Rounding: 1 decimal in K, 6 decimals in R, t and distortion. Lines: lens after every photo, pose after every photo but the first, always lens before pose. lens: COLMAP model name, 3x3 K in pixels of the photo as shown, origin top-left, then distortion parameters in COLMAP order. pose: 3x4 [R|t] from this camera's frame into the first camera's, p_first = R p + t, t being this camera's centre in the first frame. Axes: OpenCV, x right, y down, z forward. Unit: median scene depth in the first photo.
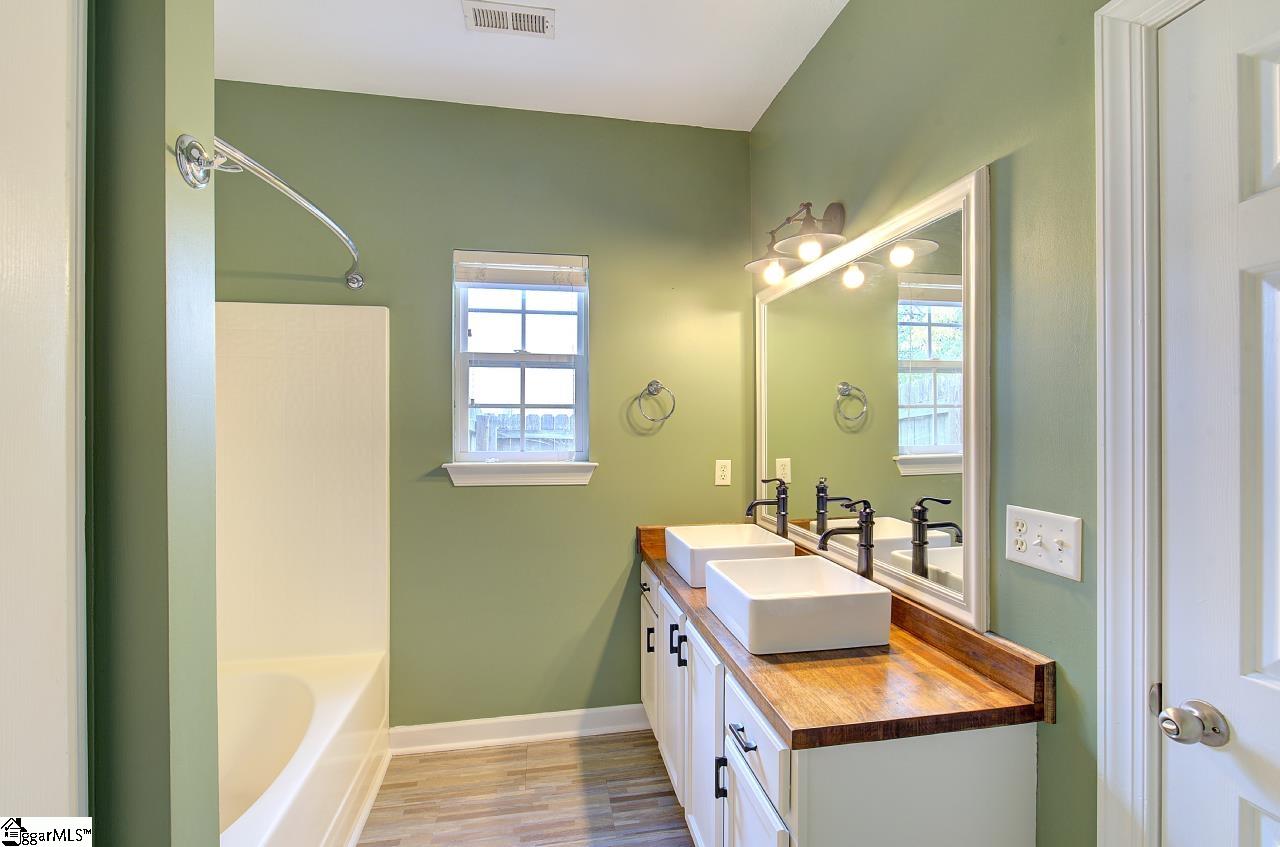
lens RADIAL K [[568.2, 0, 649.9], [0, 568.2, 421.3], [0, 0, 1]] dist [-0.005460, 0.001136]
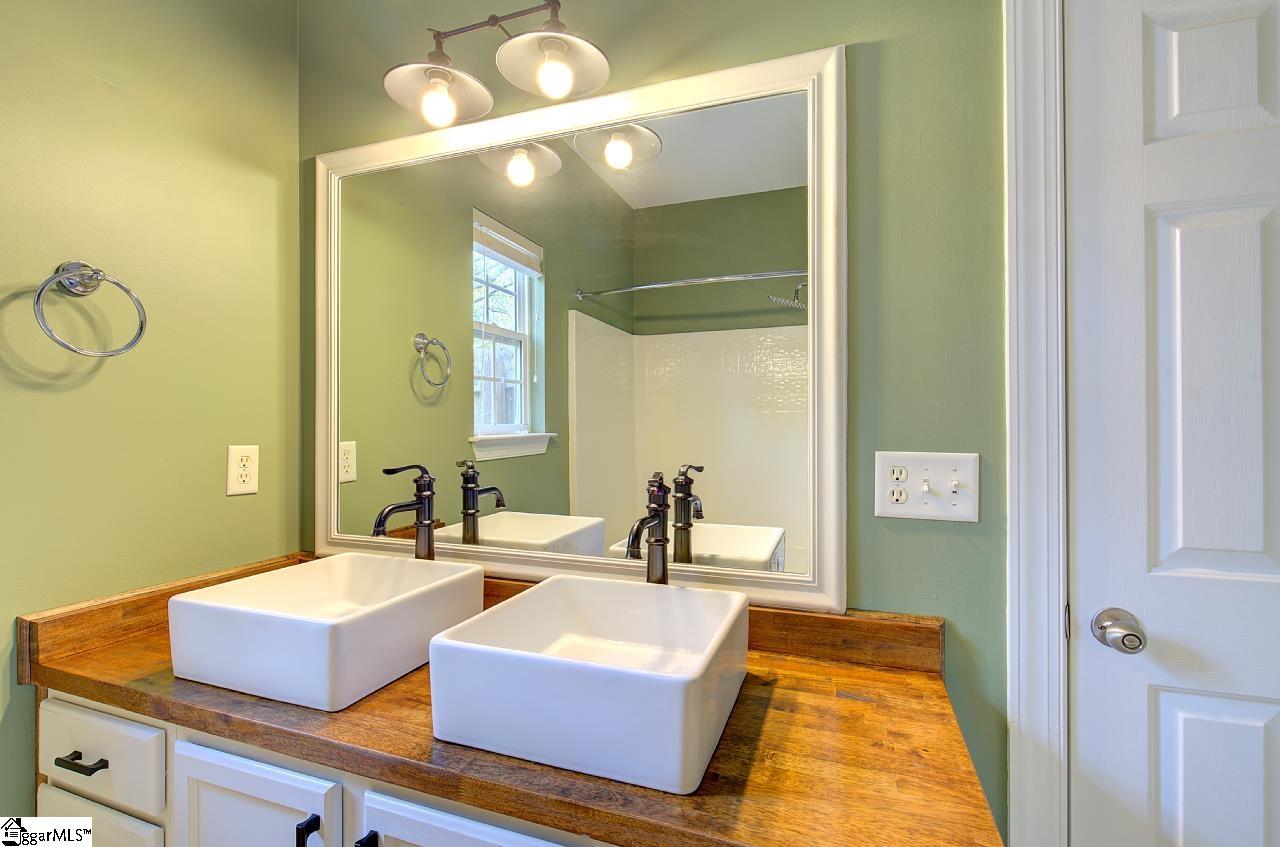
lens RADIAL K [[568.2, 0, 648.5], [0, 568.2, 420.9], [0, 0, 1]] dist [-0.005460, 0.001136]
pose [[0.516957, 0.006362, 0.855988, -0.154877], [0.003775, 0.999946, -0.009711, 0.061776], [-0.856003, 0.008252, 0.516905, 0.486268]]
